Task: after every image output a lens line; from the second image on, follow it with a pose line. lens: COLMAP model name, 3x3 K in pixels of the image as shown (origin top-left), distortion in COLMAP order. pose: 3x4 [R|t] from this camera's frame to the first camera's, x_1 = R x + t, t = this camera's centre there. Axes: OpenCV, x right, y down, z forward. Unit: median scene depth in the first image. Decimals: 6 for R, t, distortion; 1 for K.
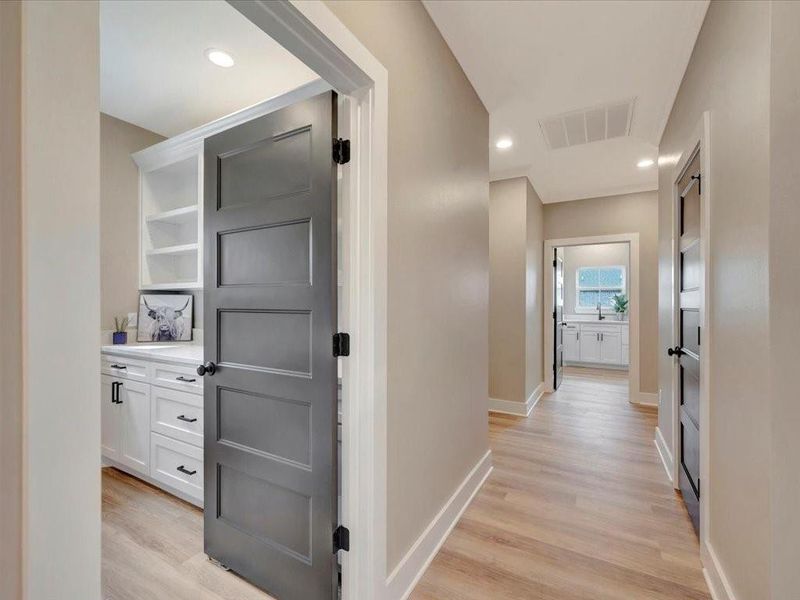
lens RADIAL K [[355.2, 0, 400.0], [0, 355.2, 300.0], [0, 0, 1]] dist [-0.015216, -0.000178]
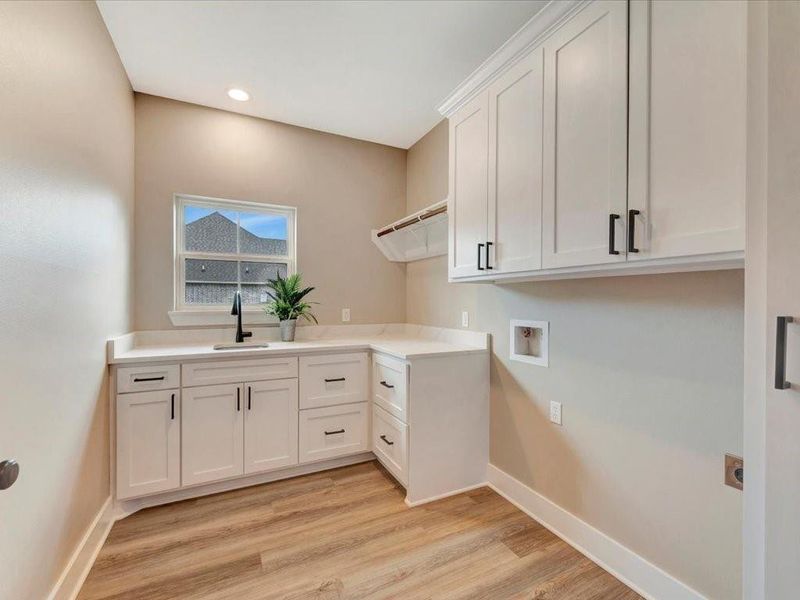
lens RADIAL K [[355.2, 0, 400.0], [0, 355.2, 300.0], [0, 0, 1]] dist [-0.015216, -0.000178]
pose [[0.563686, -0.008977, 0.825940, 0.291195], [0.000053, 0.999941, 0.010832, 0.006461], [-0.825989, -0.006062, 0.563654, 0.537457]]
